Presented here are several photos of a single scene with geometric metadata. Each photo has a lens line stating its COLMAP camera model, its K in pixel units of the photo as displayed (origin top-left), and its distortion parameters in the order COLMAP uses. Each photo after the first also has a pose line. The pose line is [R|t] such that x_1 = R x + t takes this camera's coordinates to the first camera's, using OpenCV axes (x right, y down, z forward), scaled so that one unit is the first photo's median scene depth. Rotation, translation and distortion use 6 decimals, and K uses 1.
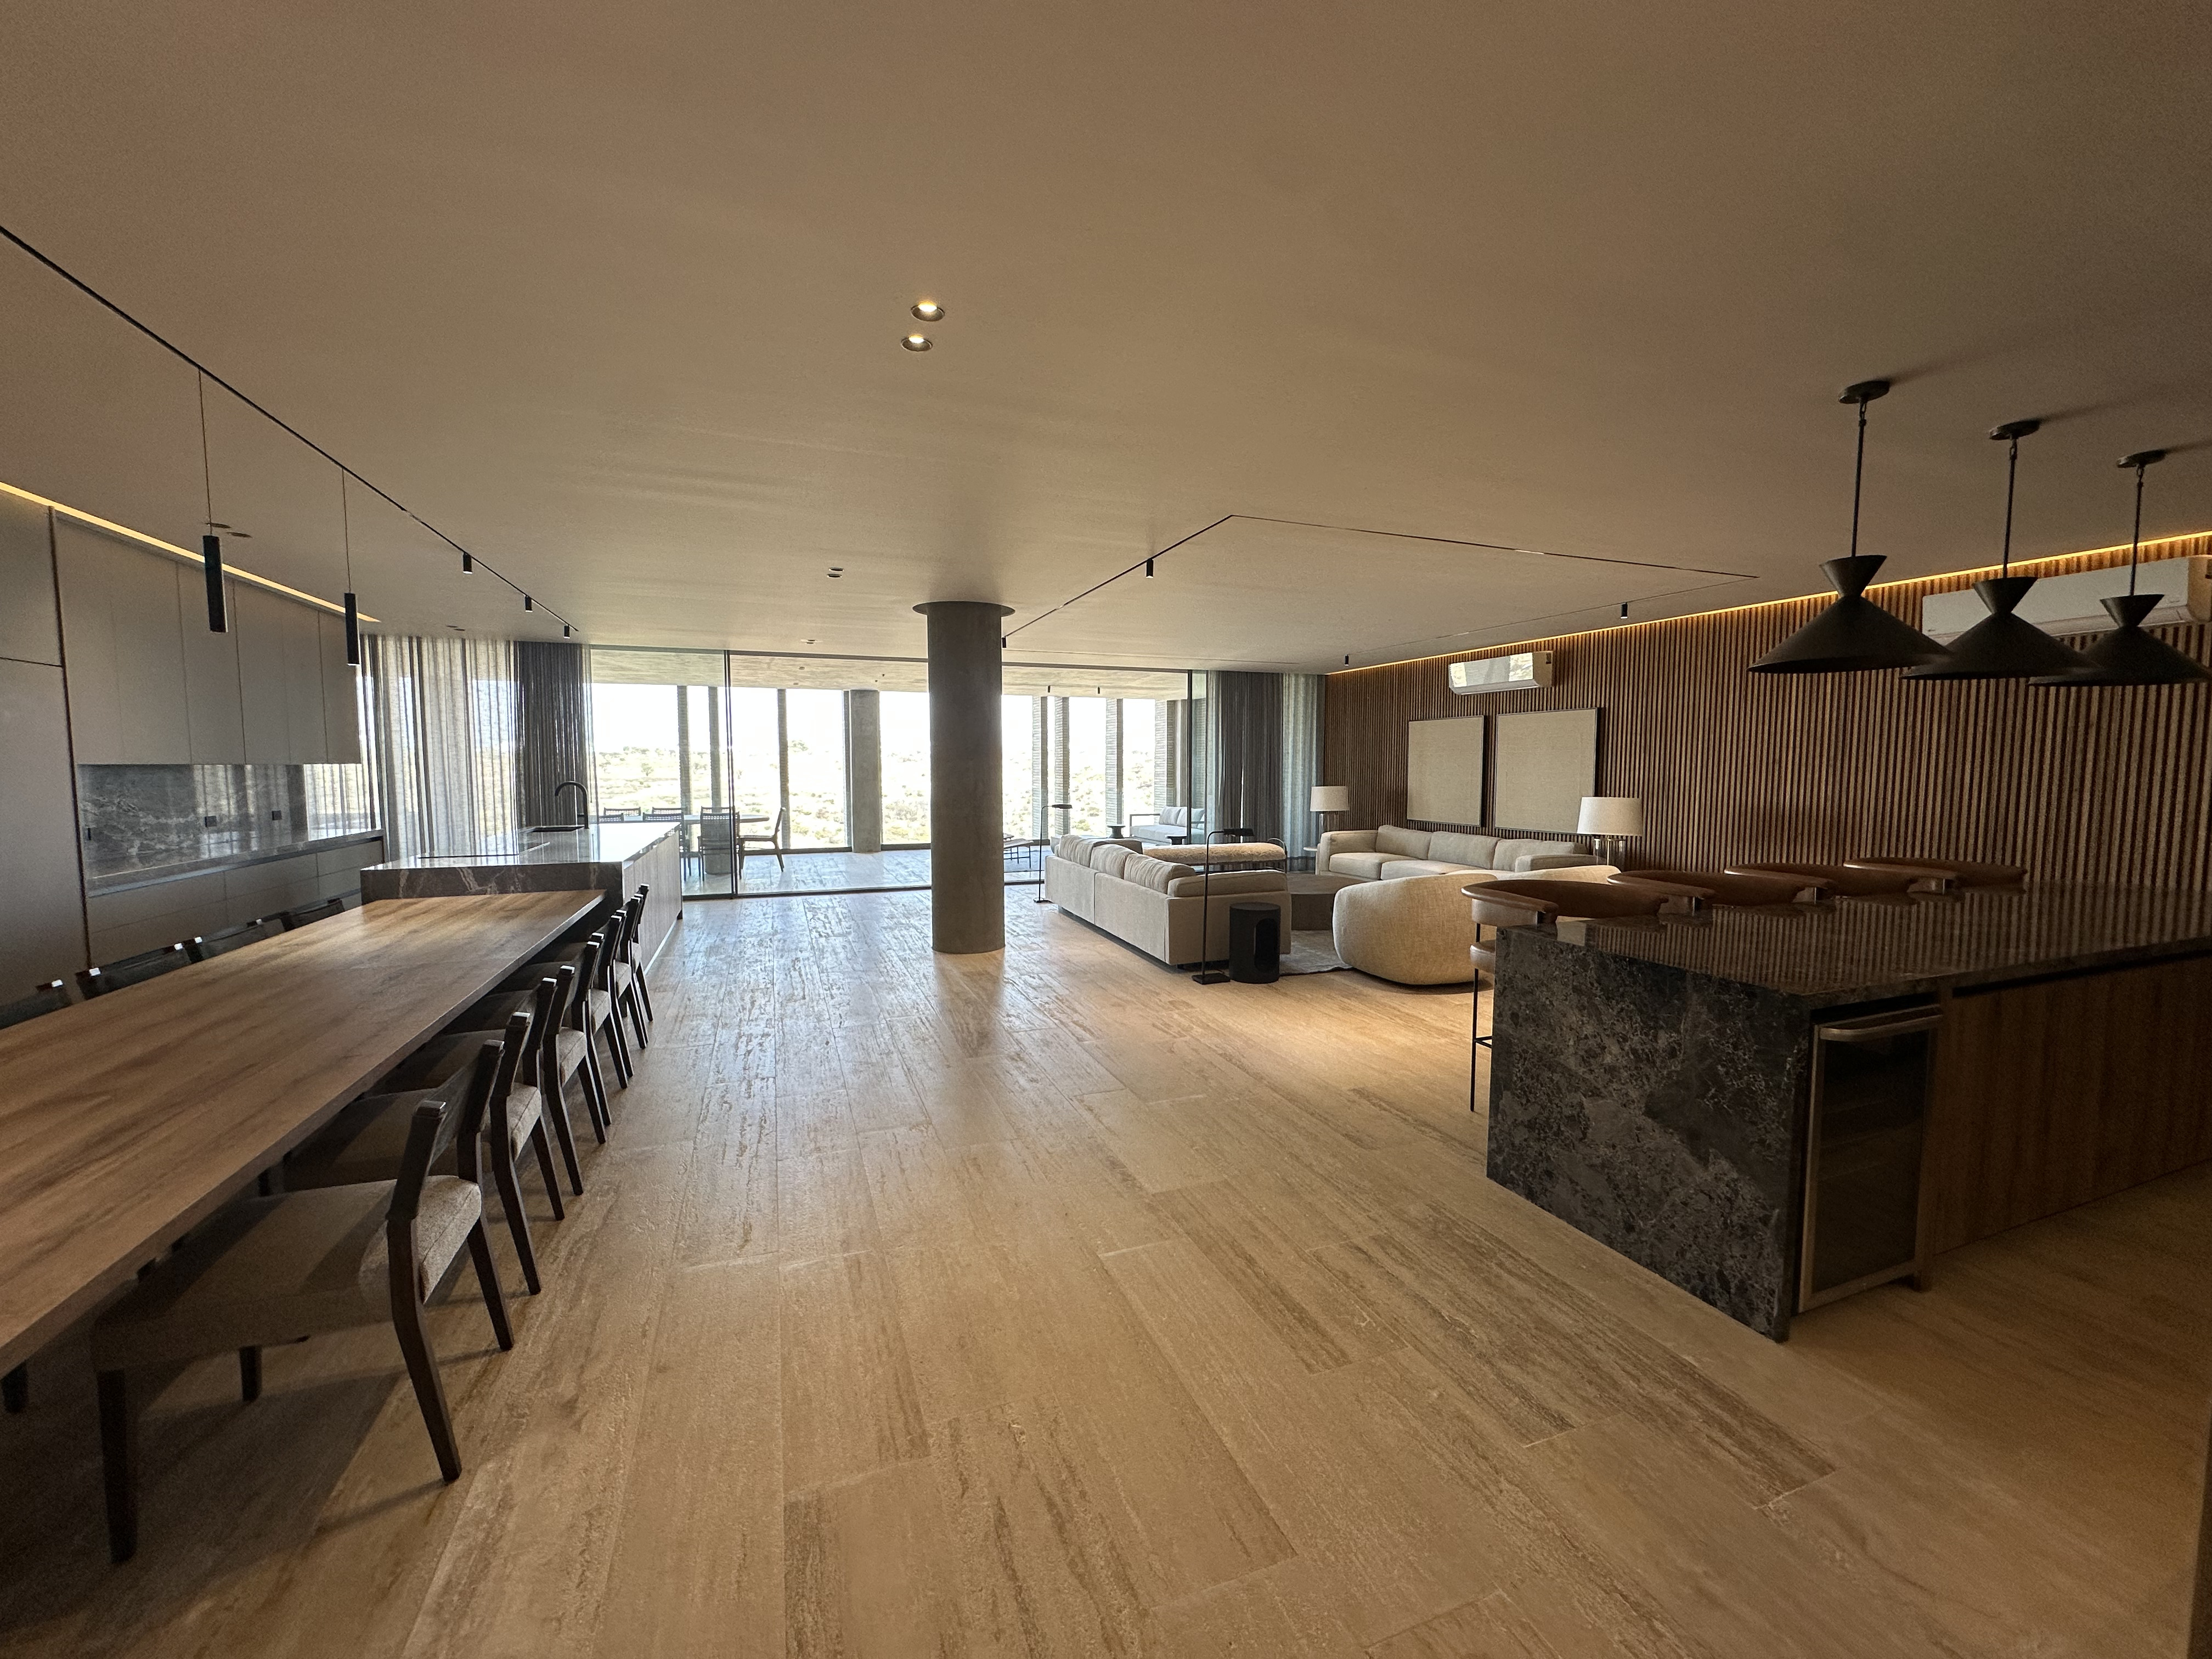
lens RADIAL K [[882.5, 0, 1106.0], [0, 882.5, 829.5], [0, 0, 1]] dist [-0.000179, 0.000002]
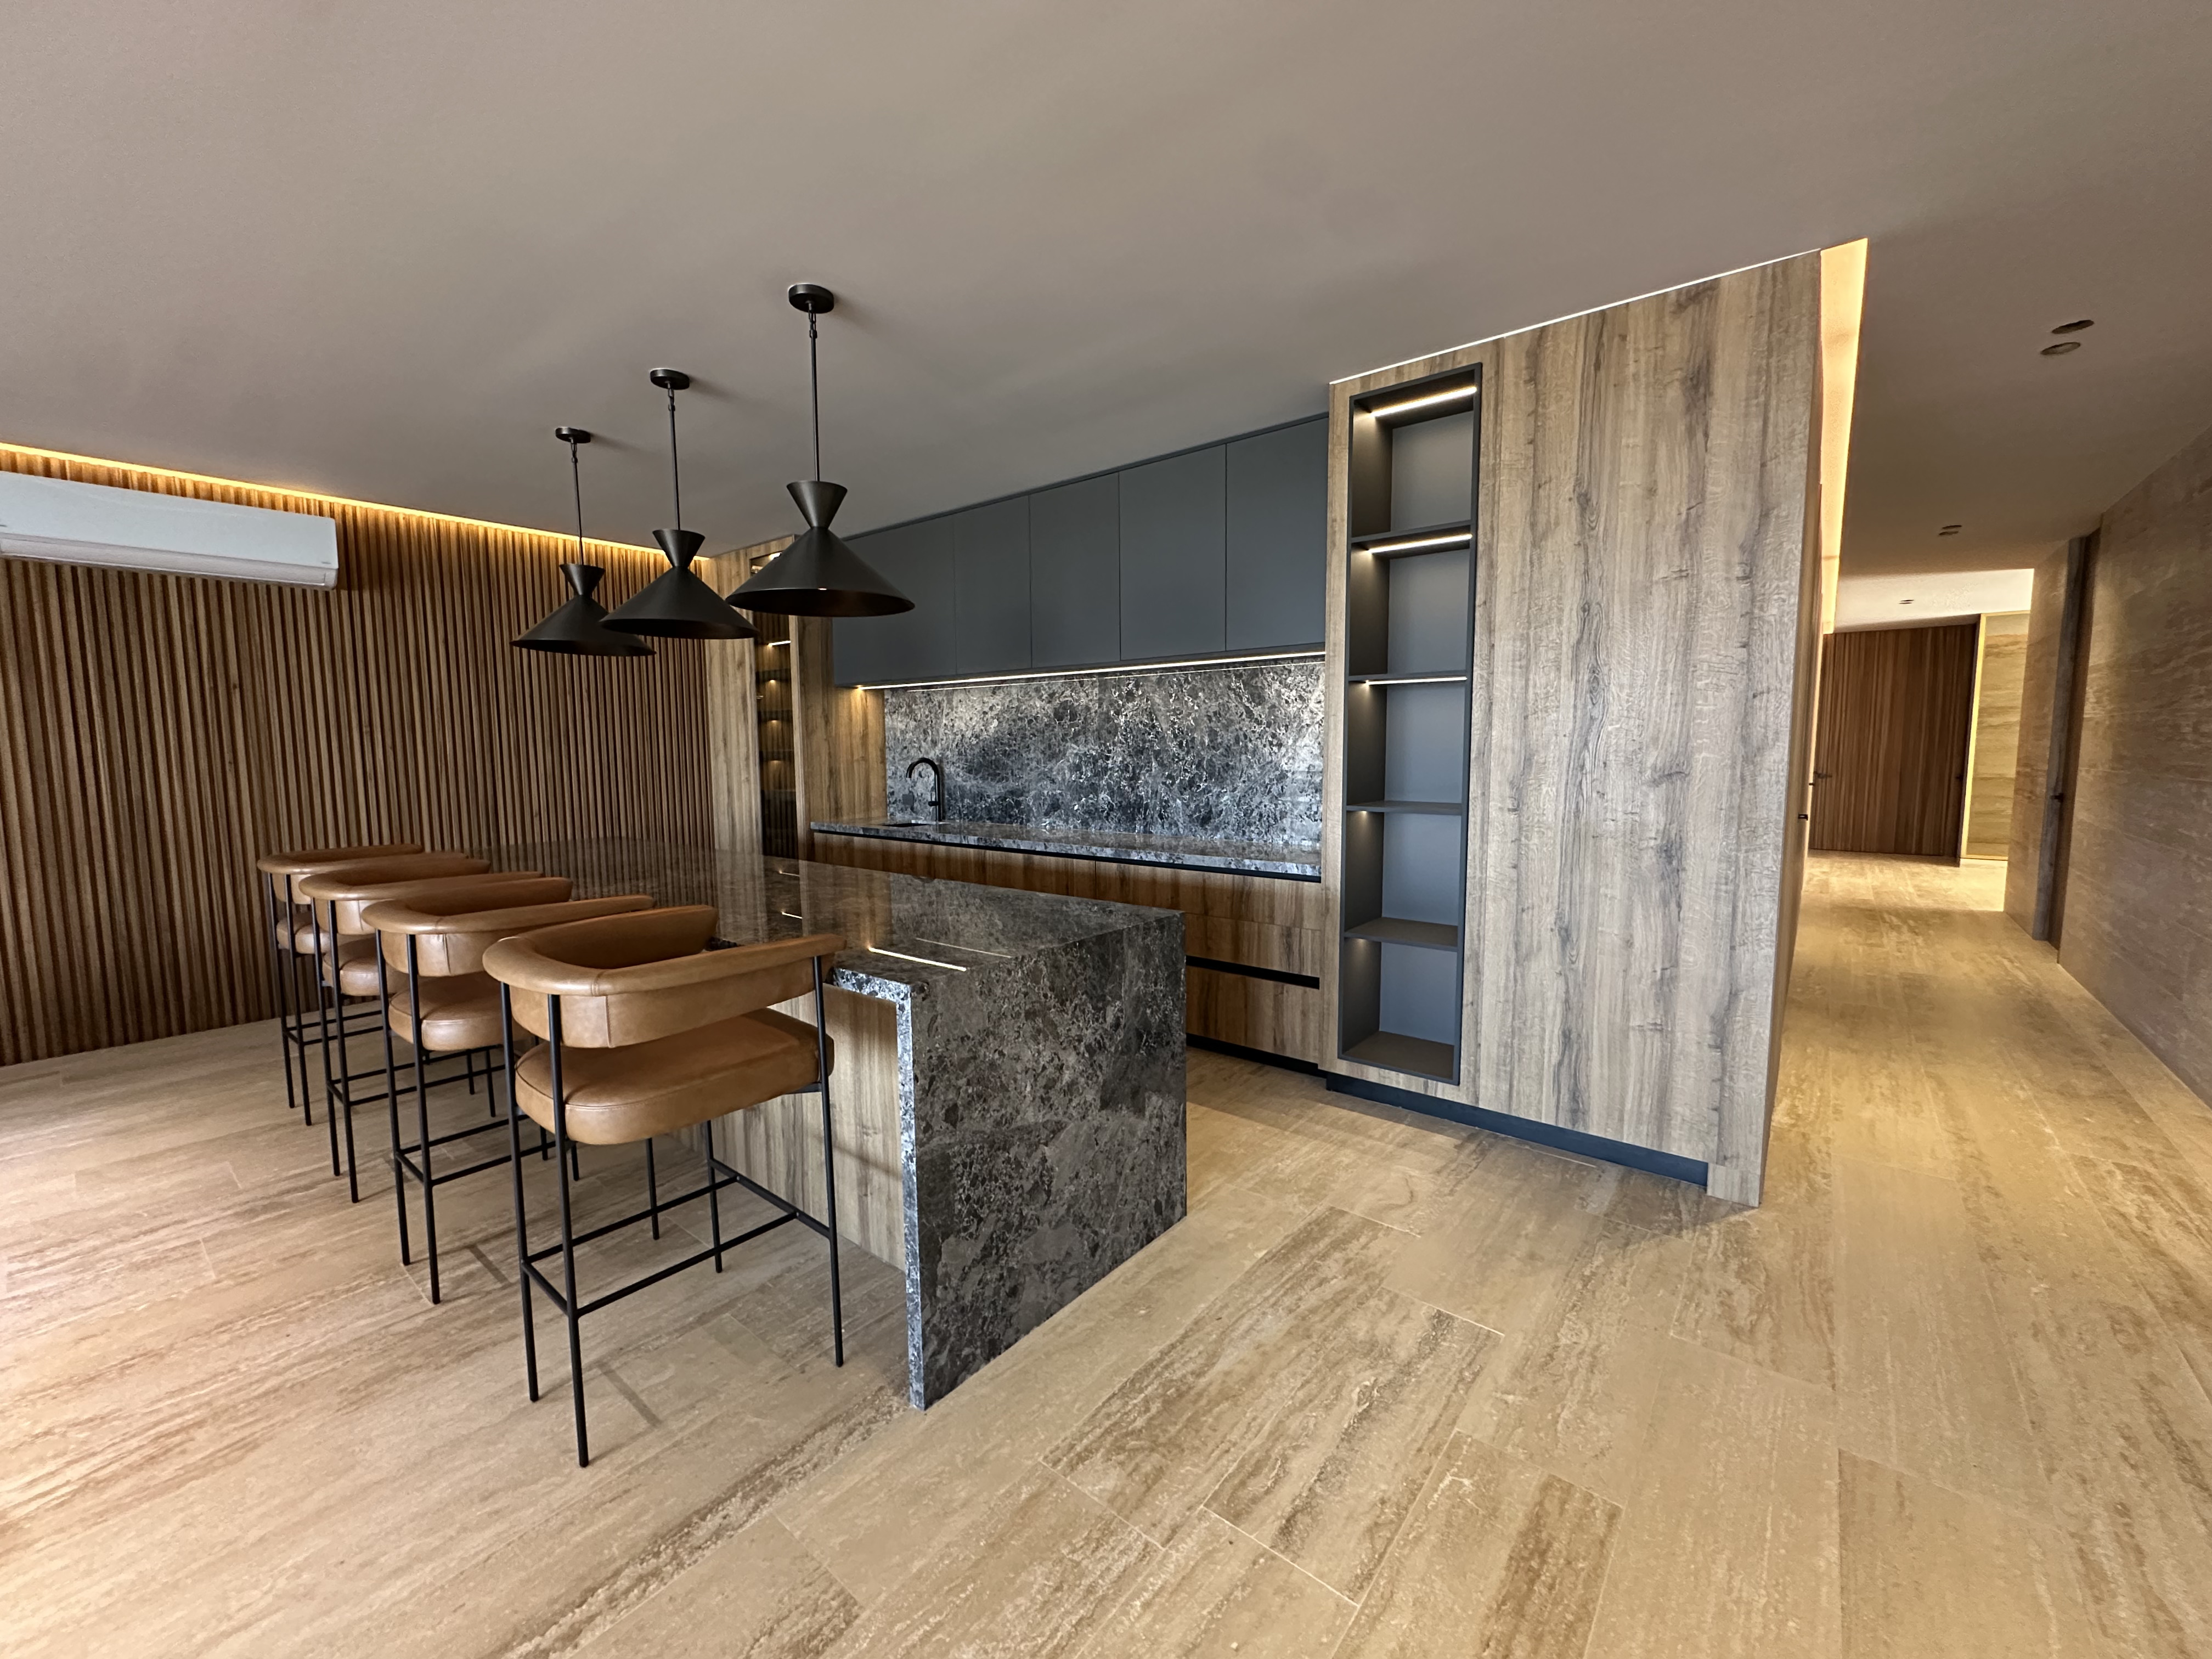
lens RADIAL K [[882.5, 0, 1106.0], [0, 882.5, 829.5], [0, 0, 1]] dist [-0.000179, 0.000002]
pose [[-0.502606, -0.077404, 0.861044, -0.059099], [0.070334, 0.989021, 0.129964, -0.031085], [-0.861650, 0.125882, -0.491644, 0.682129]]
